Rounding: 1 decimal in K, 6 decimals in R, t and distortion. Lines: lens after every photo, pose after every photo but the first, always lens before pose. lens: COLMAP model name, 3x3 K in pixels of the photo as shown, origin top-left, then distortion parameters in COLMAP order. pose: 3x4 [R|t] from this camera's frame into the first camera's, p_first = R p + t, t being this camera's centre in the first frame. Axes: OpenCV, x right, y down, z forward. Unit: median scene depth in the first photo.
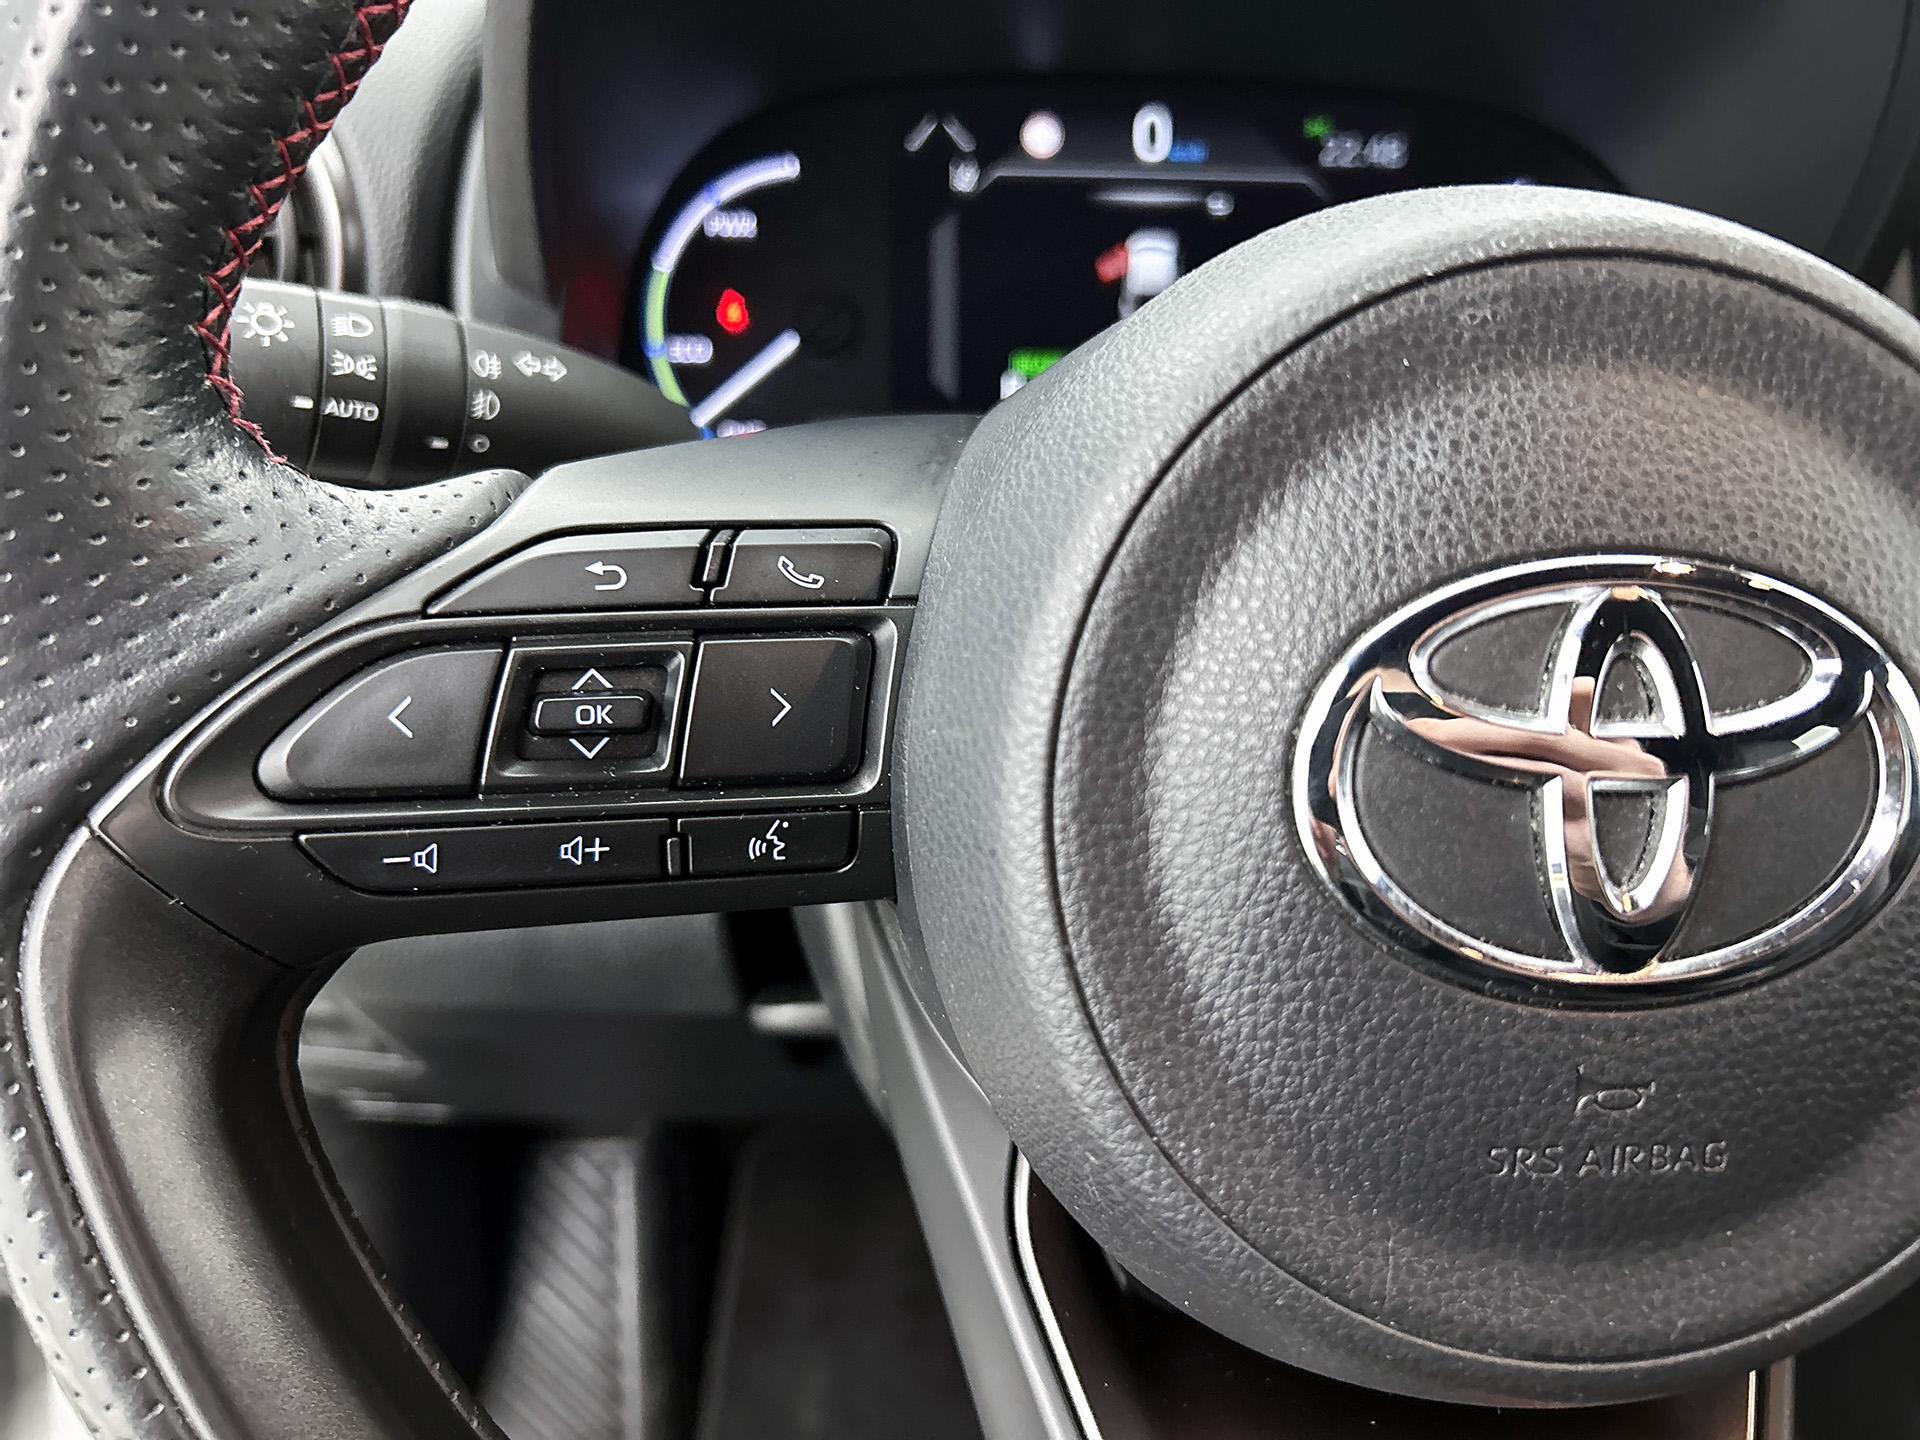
lens RADIAL K [[1477.0, 0, 908.4], [0, 1477.0, 713.5], [0, 0, 1]] dist [0.045169, -0.044697]
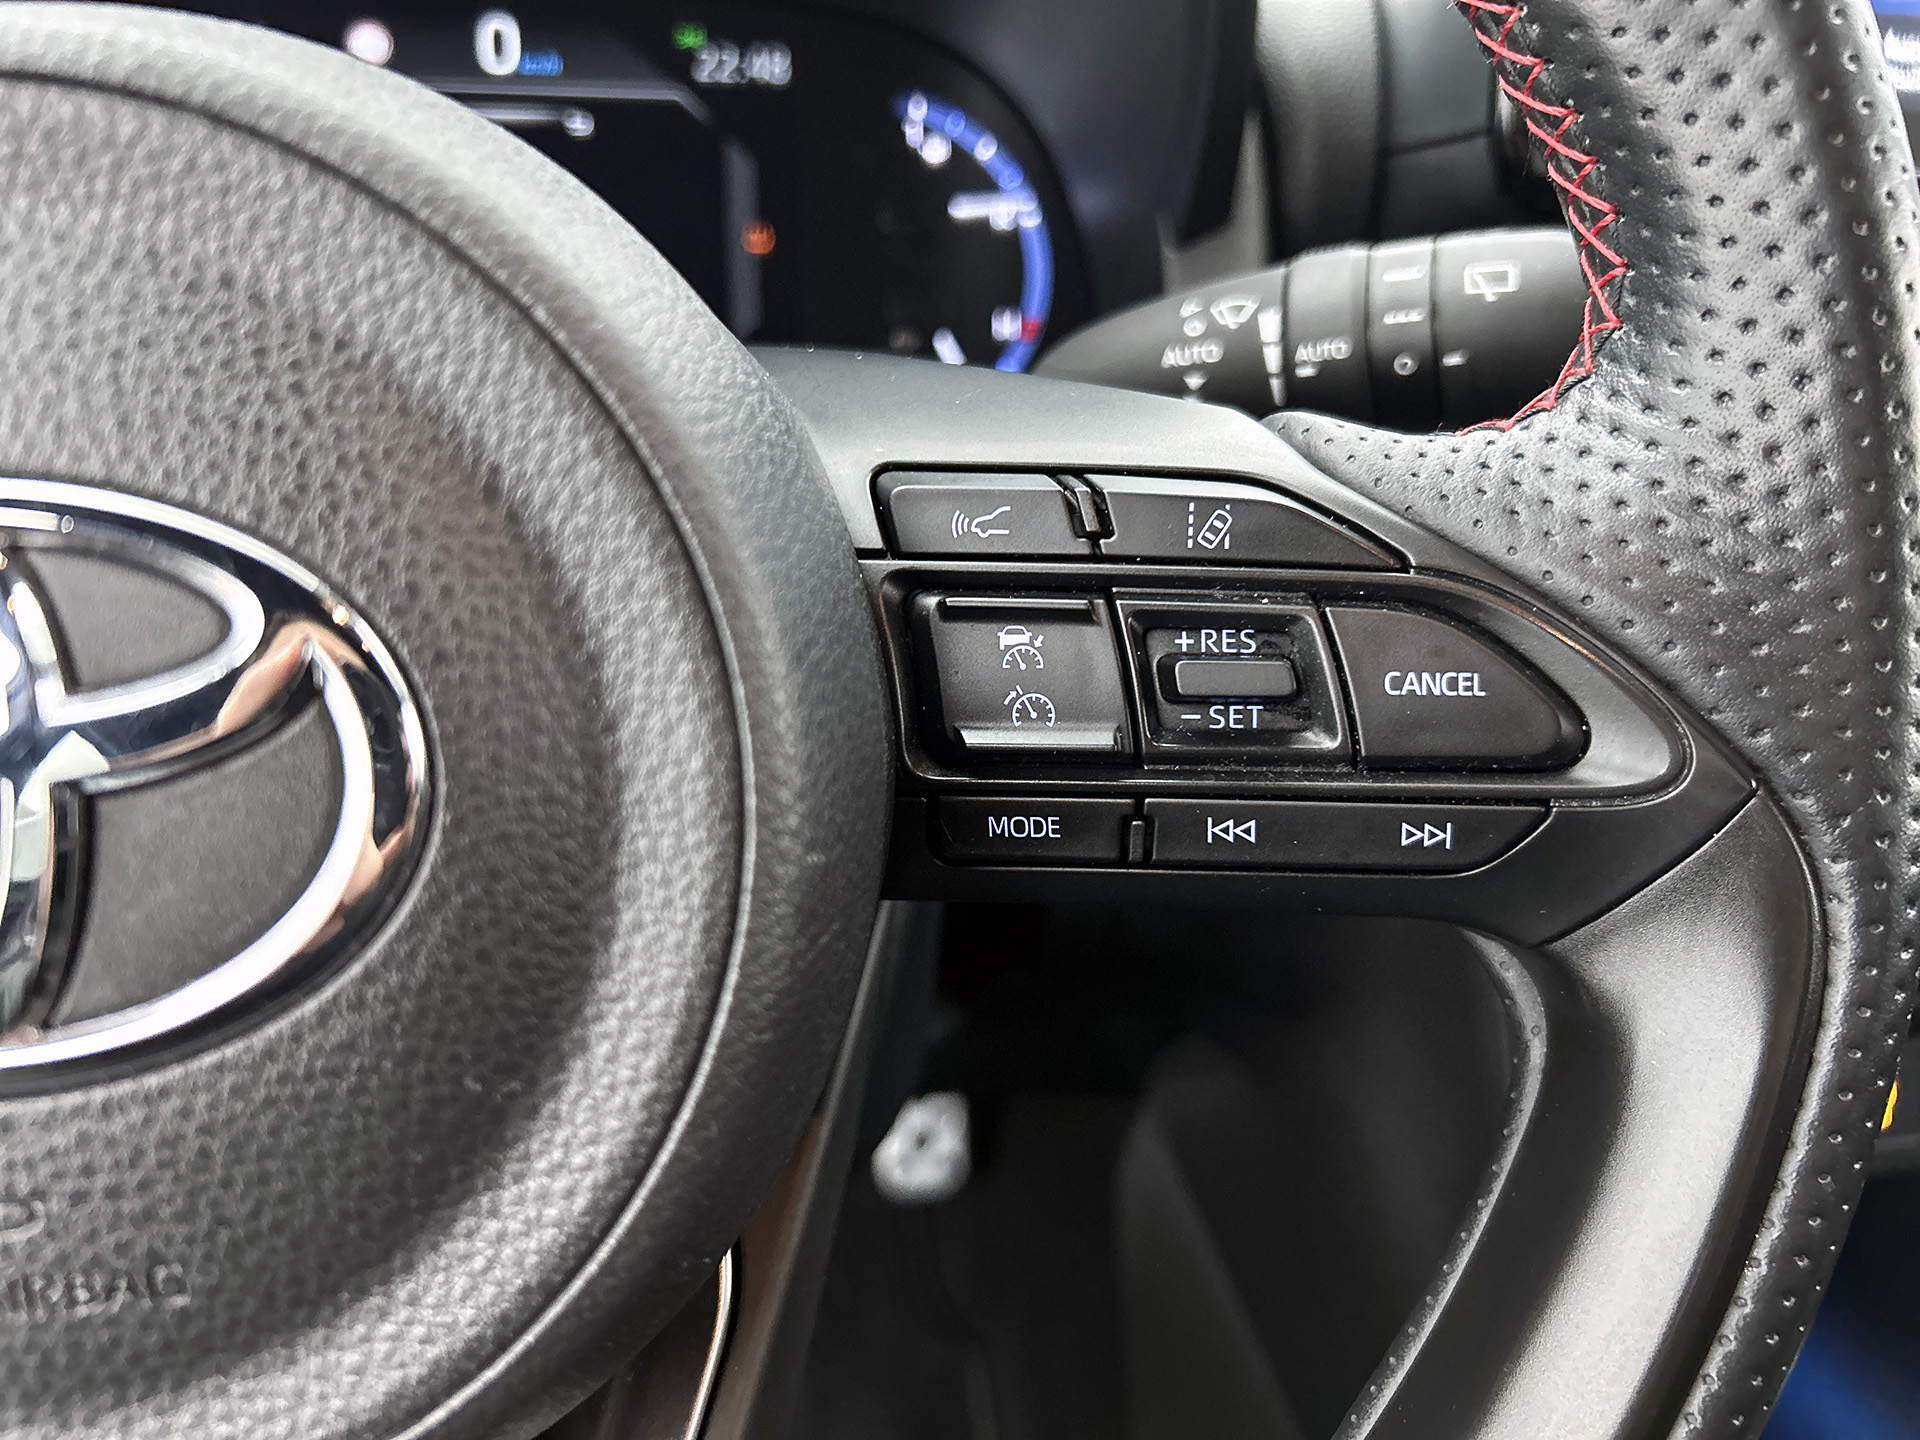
lens RADIAL K [[1477.0, 0, 972.3], [0, 1477.0, 720.2], [0, 0, 1]] dist [0.045169, -0.044697]
pose [[0.989972, -0.030106, 0.138020, 0.730295], [0.027493, 0.999406, 0.020803, 0.009255], [-0.138564, -0.016800, 0.990211, 0.177849]]
